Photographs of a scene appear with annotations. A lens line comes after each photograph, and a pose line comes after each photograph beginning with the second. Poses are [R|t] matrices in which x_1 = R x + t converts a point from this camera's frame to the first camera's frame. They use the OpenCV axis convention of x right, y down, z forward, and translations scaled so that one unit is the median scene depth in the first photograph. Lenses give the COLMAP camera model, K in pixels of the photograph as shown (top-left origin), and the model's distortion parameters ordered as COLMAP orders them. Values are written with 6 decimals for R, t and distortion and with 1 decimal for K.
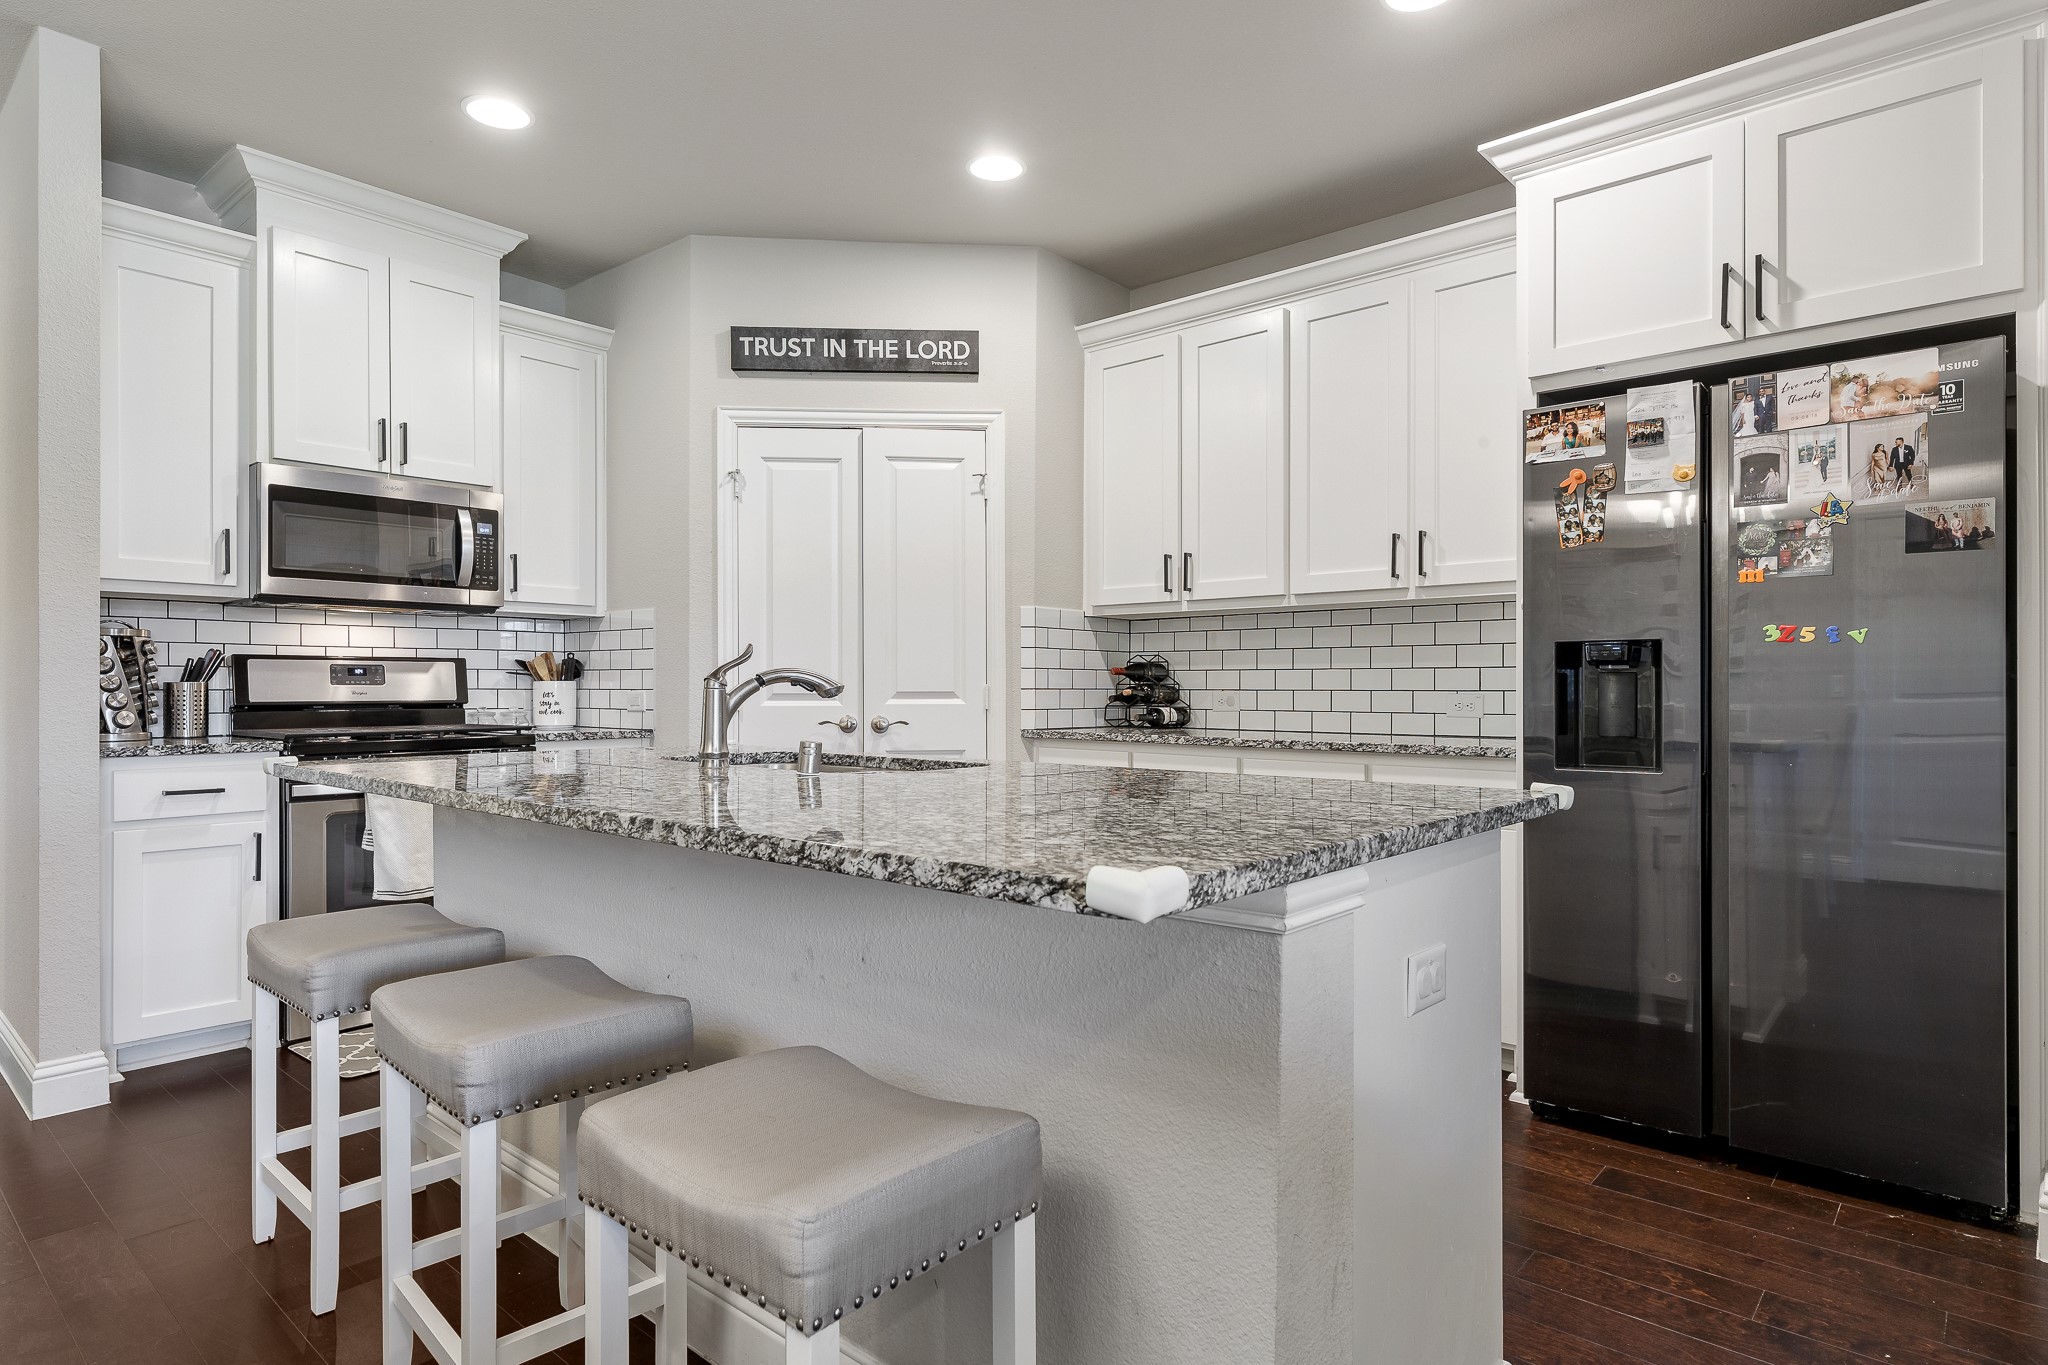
lens RADIAL K [[1120.2, 0, 1025.7], [0, 1120.2, 687.6], [0, 0, 1]] dist [0.002049, 0.000914]
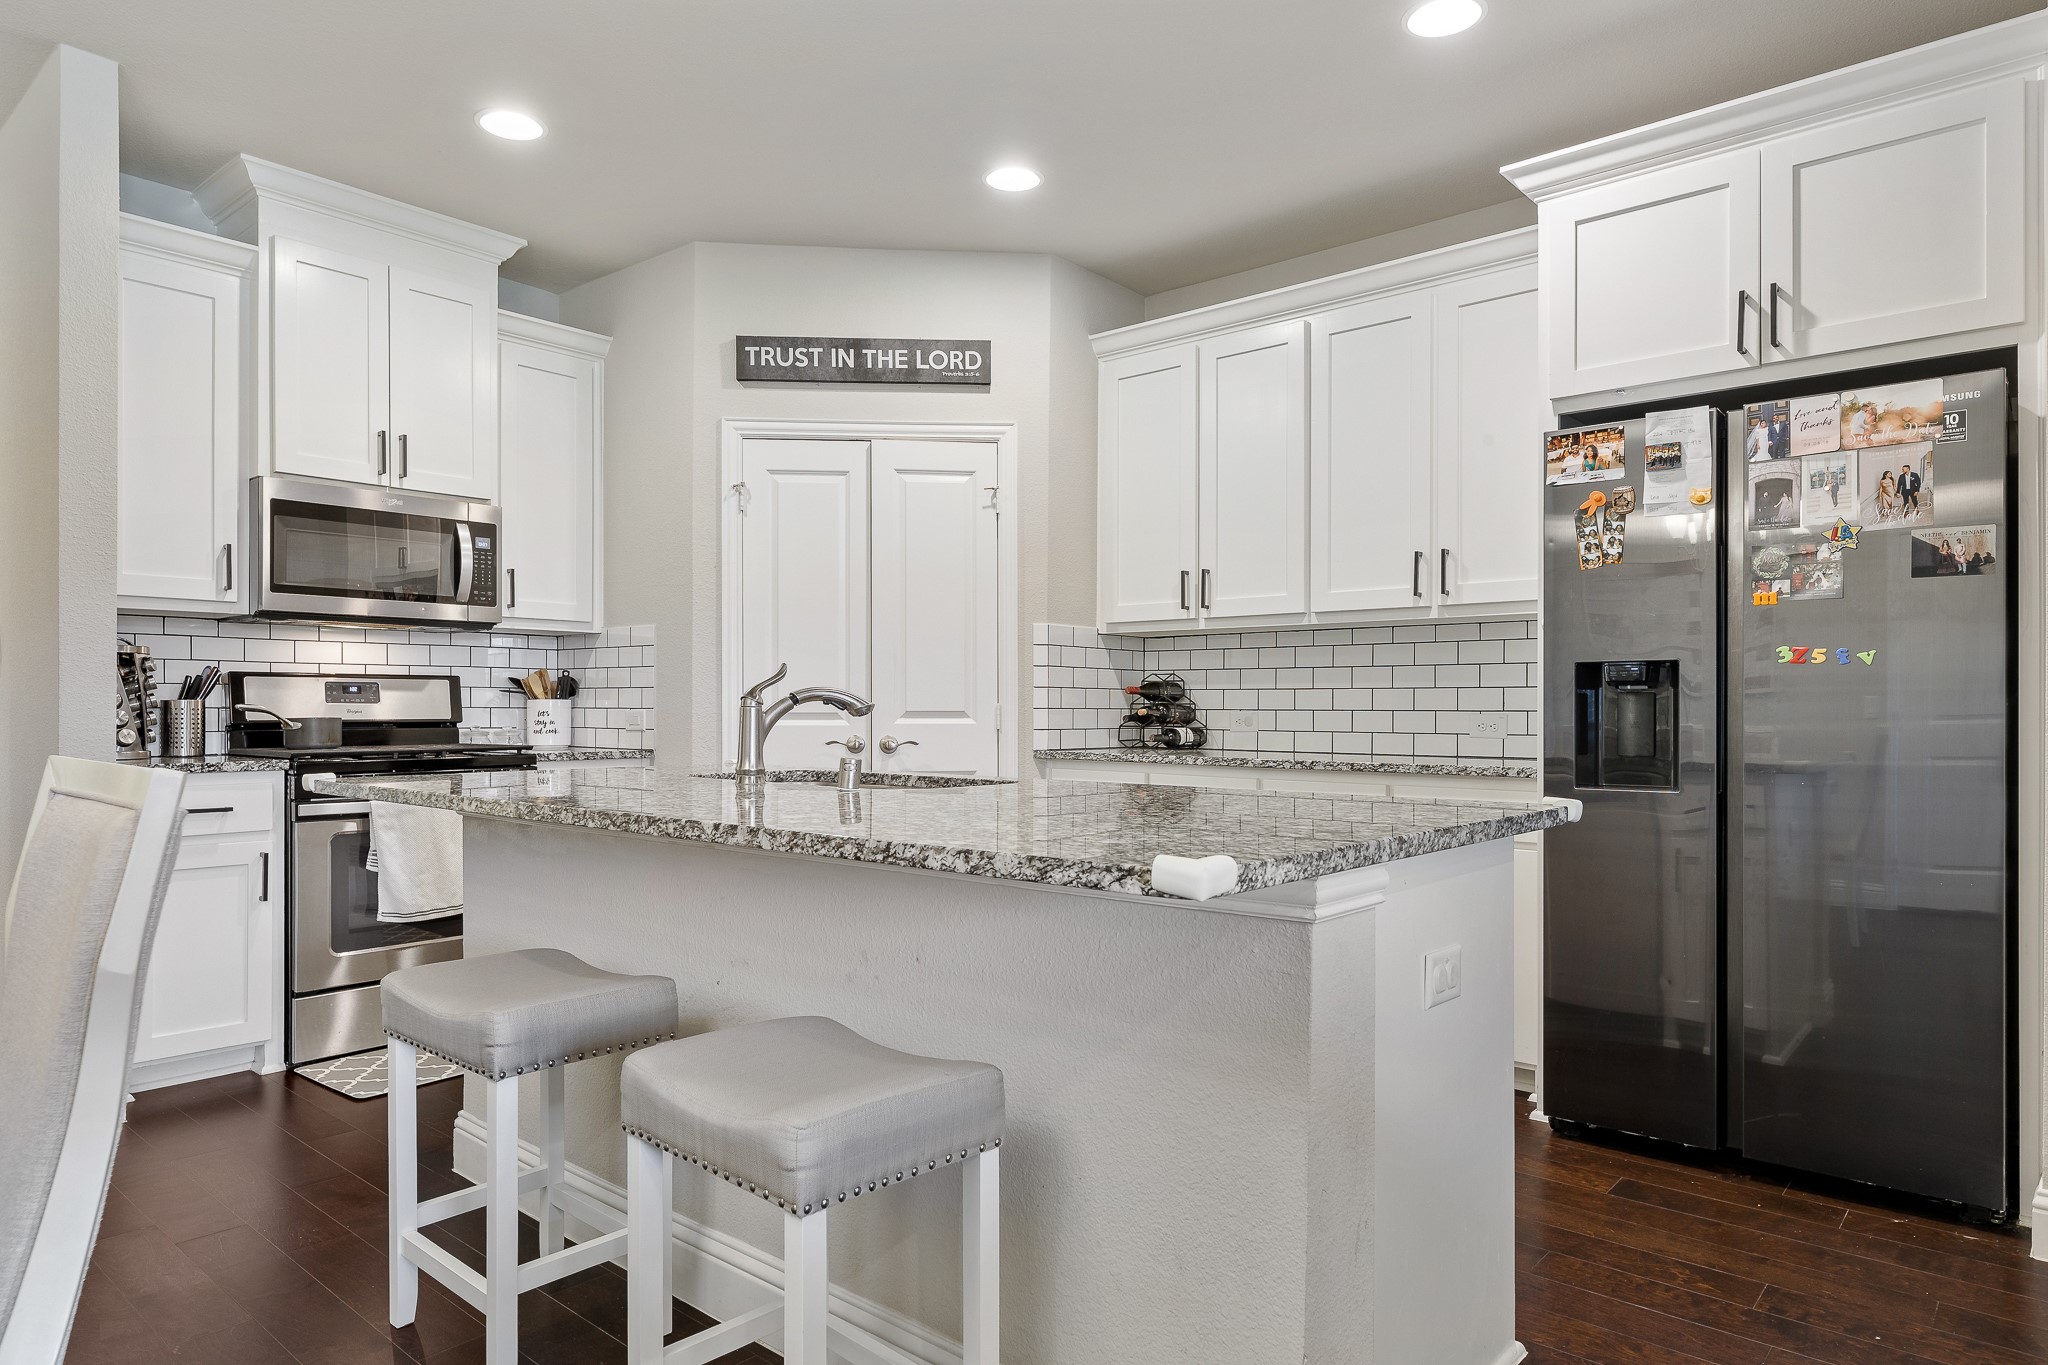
lens RADIAL K [[1232.6, 0, 1020.7], [0, 1232.6, 705.2], [0, 0, 1]] dist [0.006259, -0.000295]
pose [[0.999985, 0.001837, 0.005120, -0.021205], [-0.001826, 0.999996, -0.002185, 0.000650], [-0.005124, 0.002175, 0.999985, -0.071808]]
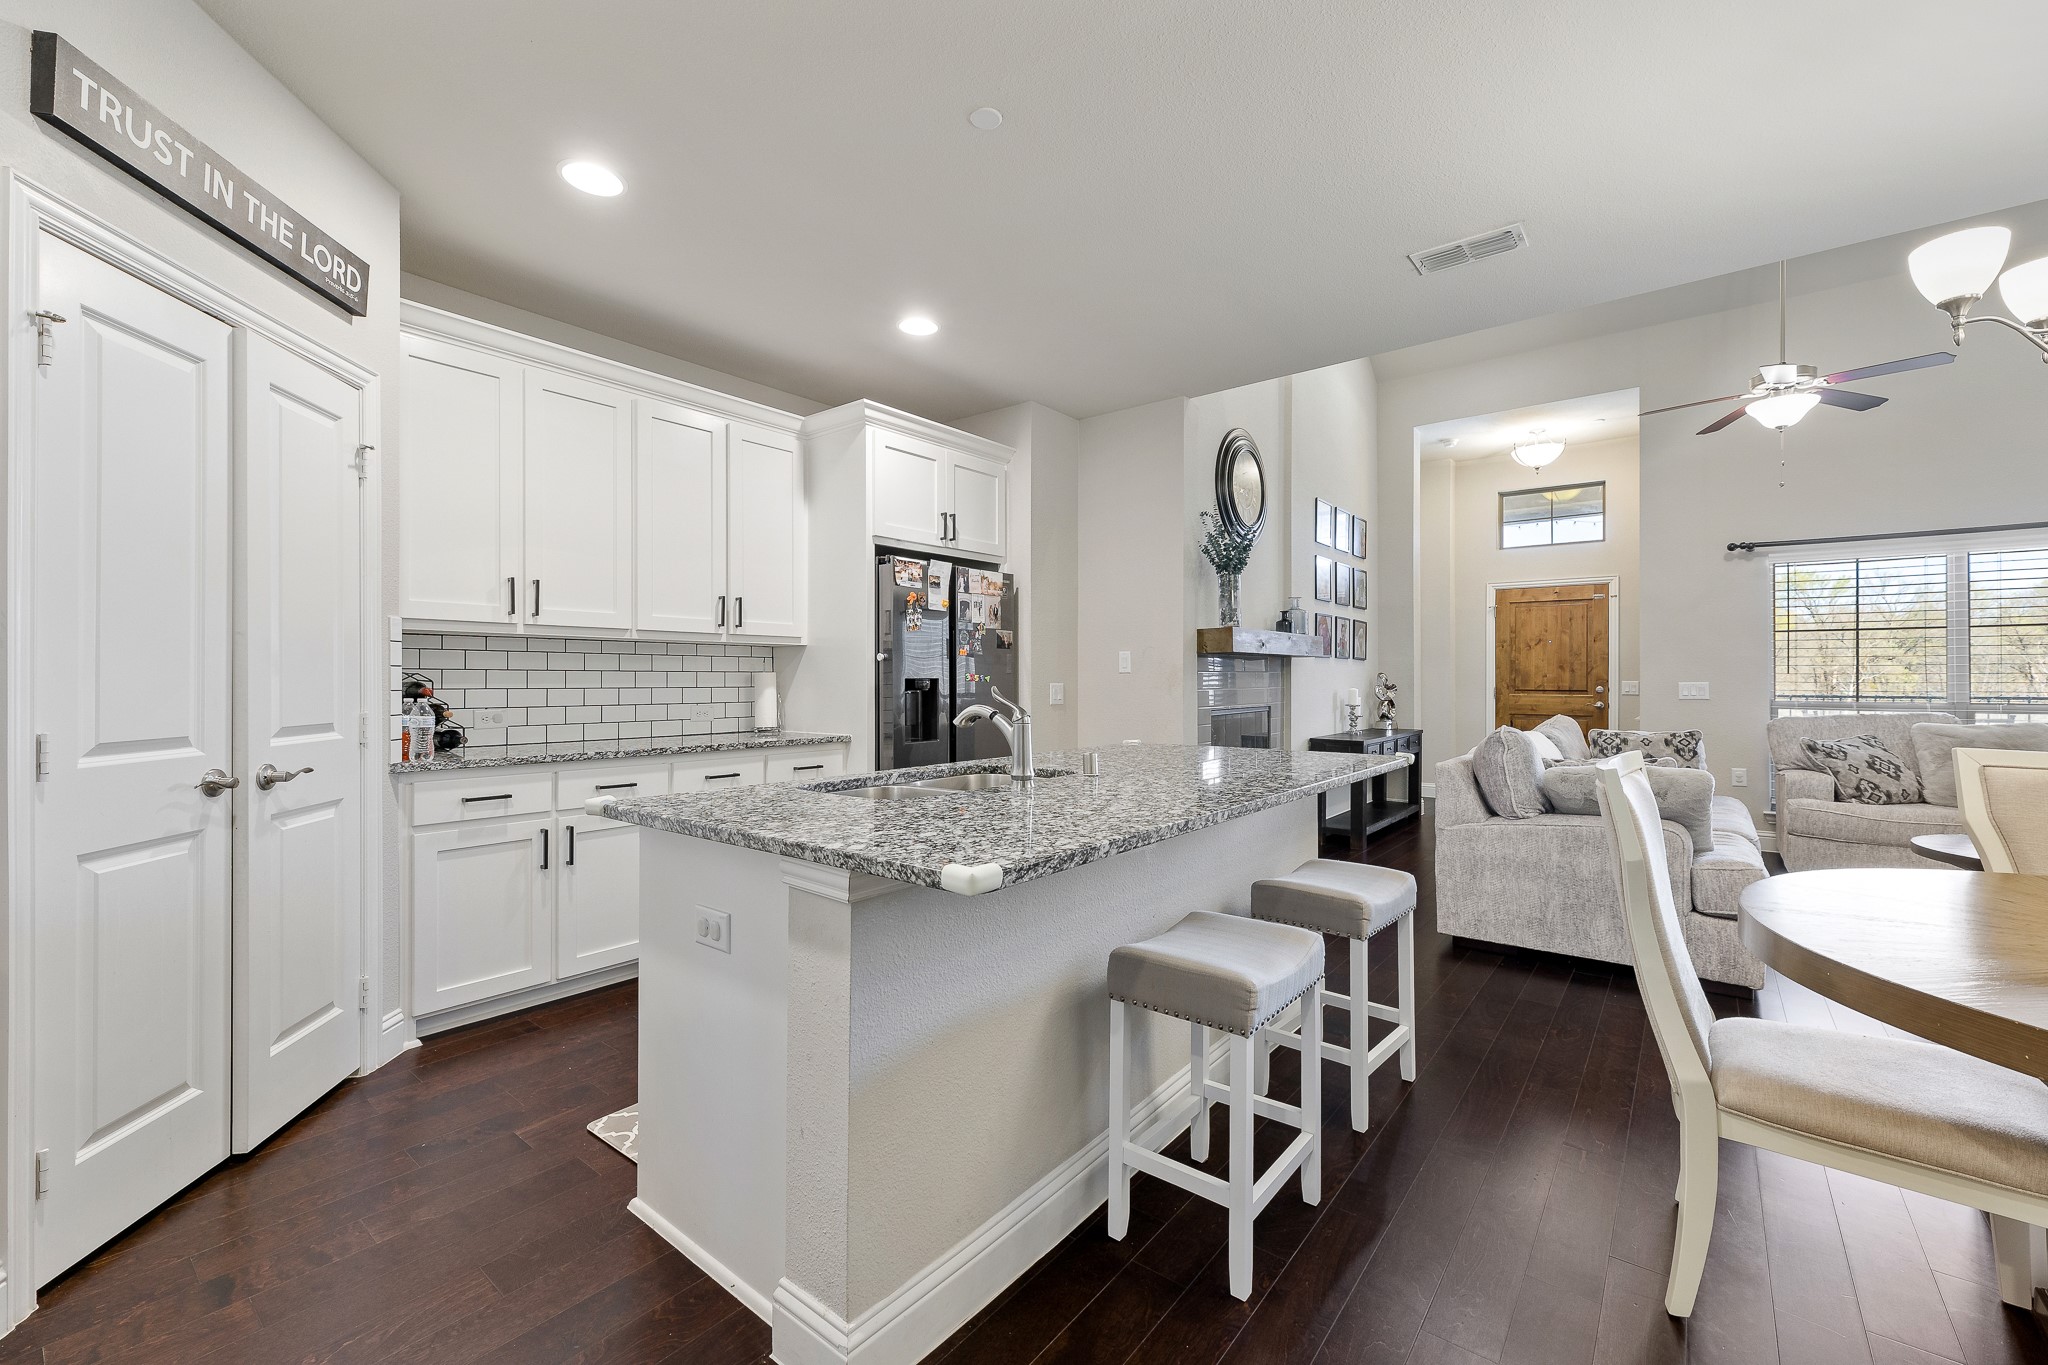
lens RADIAL K [[842.8, 0, 1029.1], [0, 842.8, 677.4], [0, 0, 1]] dist [0.000649, 0.000268]
pose [[-0.053158, 0.001282, 0.998585, -0.672388], [-0.000363, 0.999999, -0.001303, -0.027116], [-0.998586, -0.000432, -0.053157, 0.575034]]
